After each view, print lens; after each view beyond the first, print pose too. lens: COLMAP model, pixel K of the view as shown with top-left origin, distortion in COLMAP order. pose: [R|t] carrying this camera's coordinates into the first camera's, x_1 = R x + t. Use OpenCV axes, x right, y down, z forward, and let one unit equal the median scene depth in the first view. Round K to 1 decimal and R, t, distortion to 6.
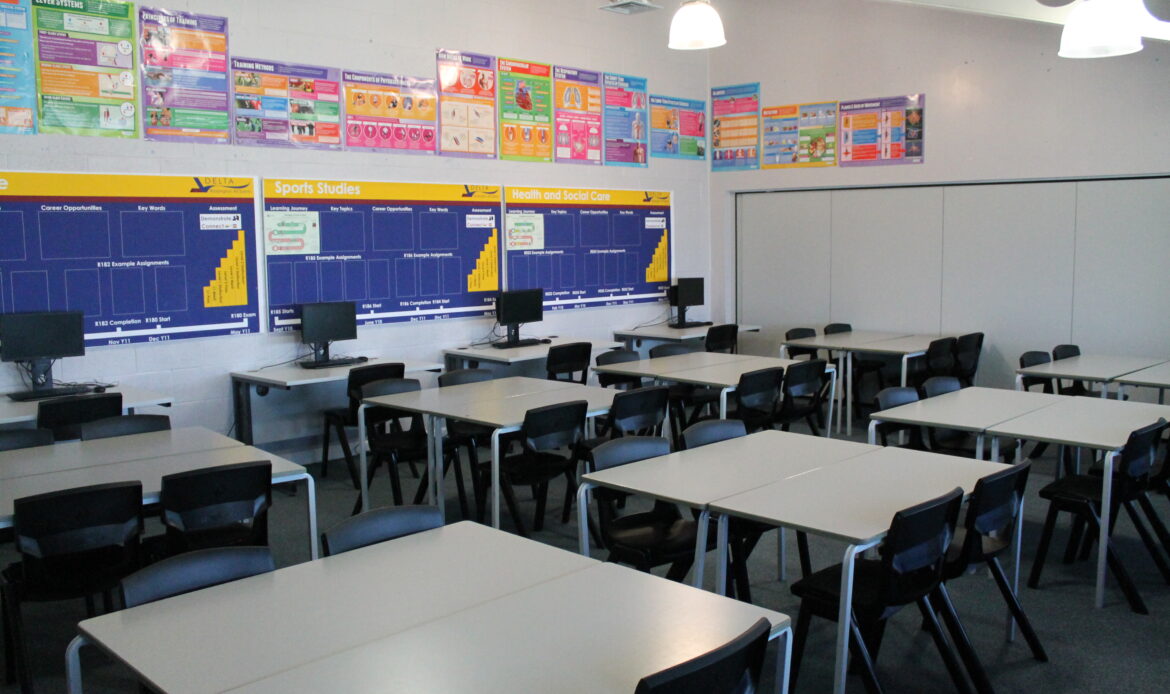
lens RADIAL K [[1039.0, 0, 599.6], [0, 1039.0, 376.6], [0, 0, 1]] dist [-0.111645, 0.023131]
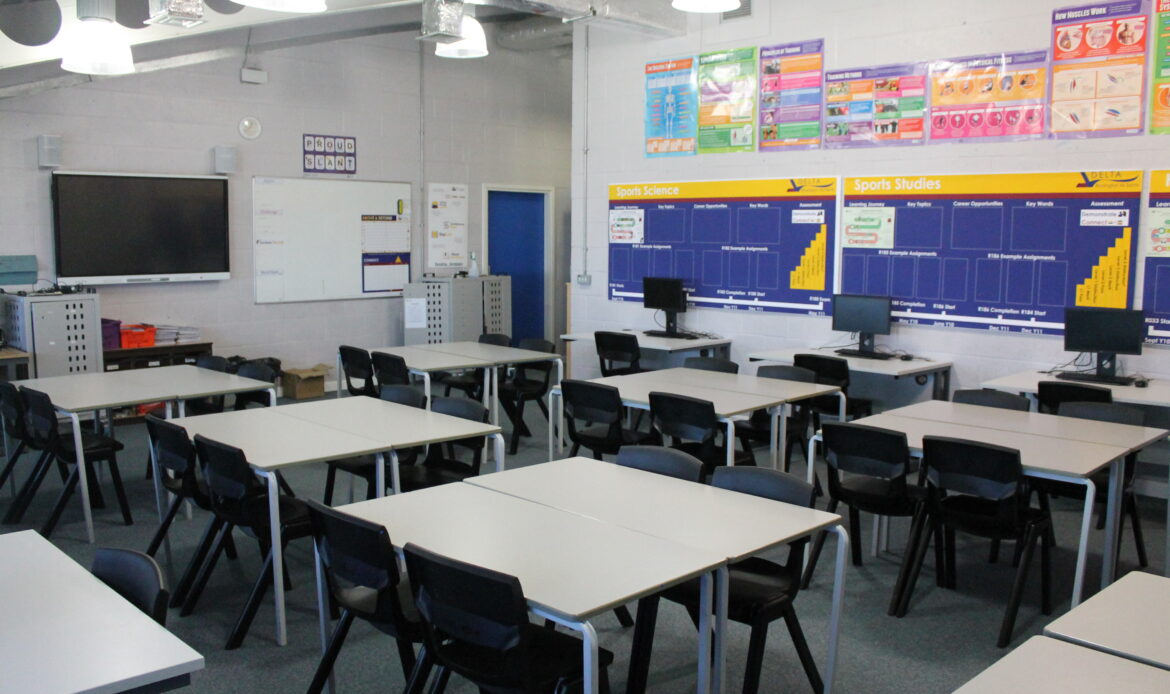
lens RADIAL K [[997.3, 0, 582.1], [0, 997.3, 355.4], [0, 0, 1]] dist [-0.135783, 0.095951]
pose [[-0.028816, 0.130914, -0.990975, 0.732434], [-0.140818, 0.980968, 0.133686, -0.105692], [0.989616, 0.143400, -0.009832, 0.742495]]
